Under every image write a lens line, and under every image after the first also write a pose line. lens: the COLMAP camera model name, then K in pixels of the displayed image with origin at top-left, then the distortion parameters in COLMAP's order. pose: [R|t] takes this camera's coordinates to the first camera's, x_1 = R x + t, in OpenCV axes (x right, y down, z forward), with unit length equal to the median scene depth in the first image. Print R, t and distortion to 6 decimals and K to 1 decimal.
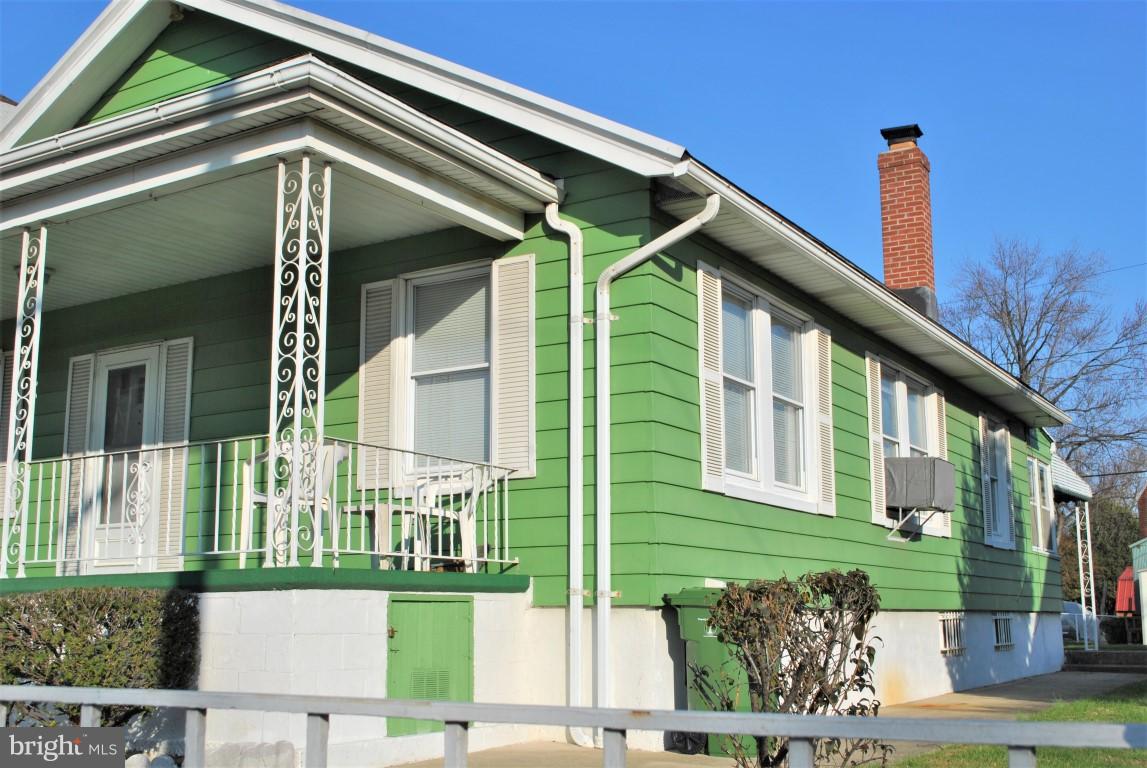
lens RADIAL K [[1274.8, 0, 573.5], [0, 1274.8, 384.0], [0, 0, 1]] dist [-0.005628, -0.003697]
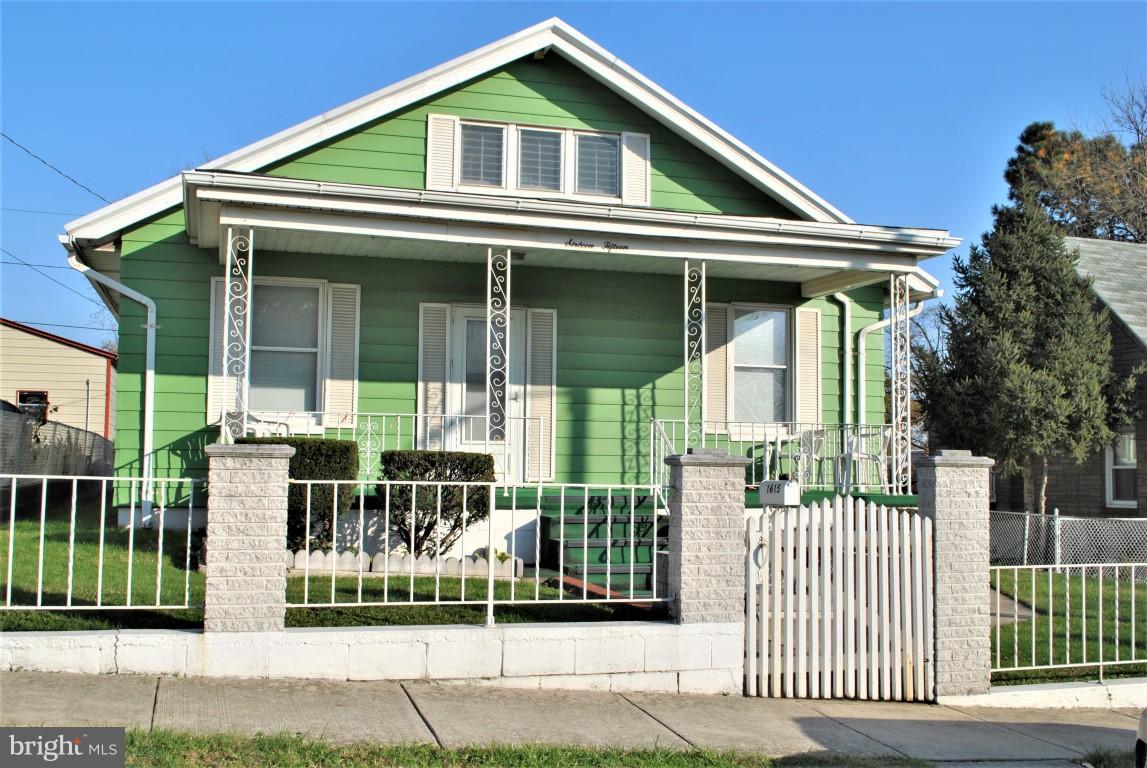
lens RADIAL K [[1147.5, 0, 573.5], [0, 1147.5, 384.0], [0, 0, 1]] dist [-0.018674, -0.014072]
pose [[0.668917, 0.070313, 0.740004, -1.330827], [-0.151337, 0.987548, 0.042966, -0.015445], [-0.727768, -0.140731, 0.671229, 0.160550]]
